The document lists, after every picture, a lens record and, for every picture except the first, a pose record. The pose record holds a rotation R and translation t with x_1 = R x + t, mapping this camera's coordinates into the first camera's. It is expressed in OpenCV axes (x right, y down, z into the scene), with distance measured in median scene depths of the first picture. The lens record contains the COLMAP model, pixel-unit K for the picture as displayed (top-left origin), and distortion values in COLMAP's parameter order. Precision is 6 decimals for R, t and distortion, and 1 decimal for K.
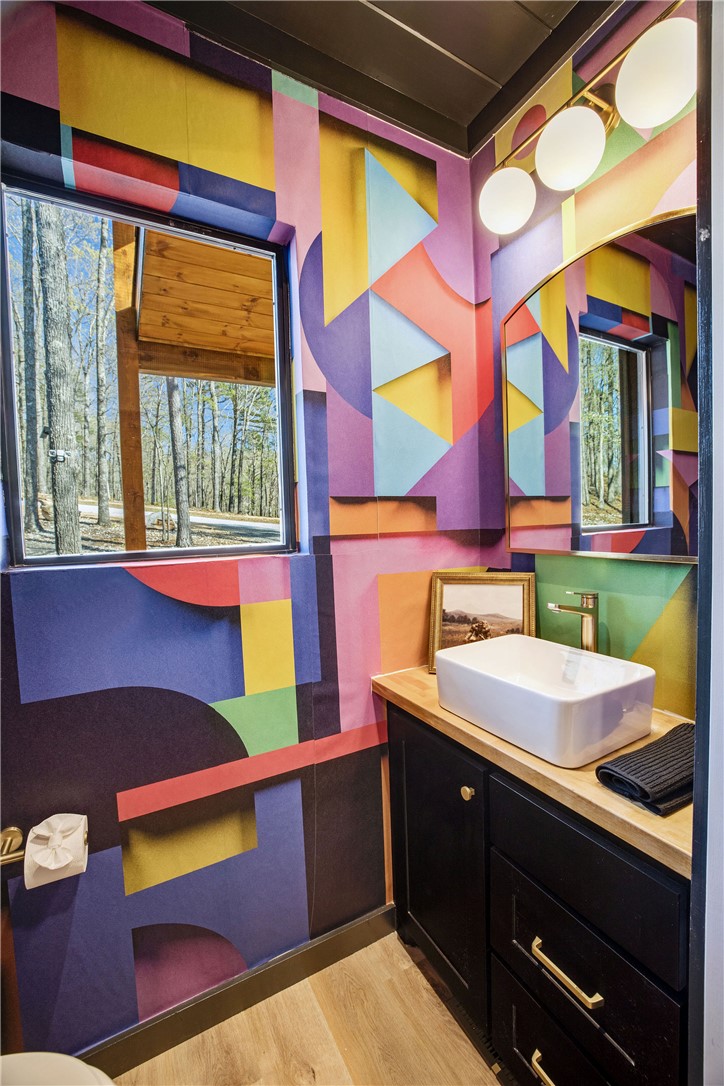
lens RADIAL K [[454.7, 0, 365.1], [0, 454.7, 542.2], [0, 0, 1]] dist [-0.048856, 0.013133]
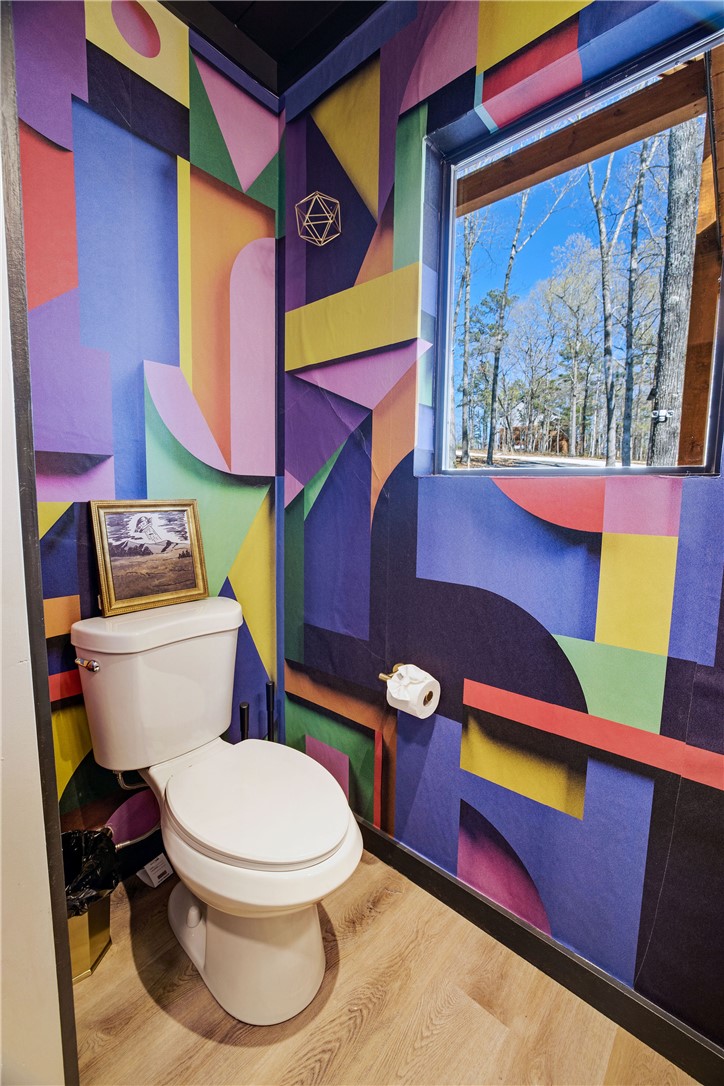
lens RADIAL K [[454.7, 0, 365.1], [0, 454.7, 542.2], [0, 0, 1]] dist [-0.048856, 0.013133]
pose [[0.341751, 0.137595, -0.929663, 0.336711], [-0.071814, 0.990155, 0.120148, 0.087997], [0.937043, 0.025703, 0.348268, 0.306607]]
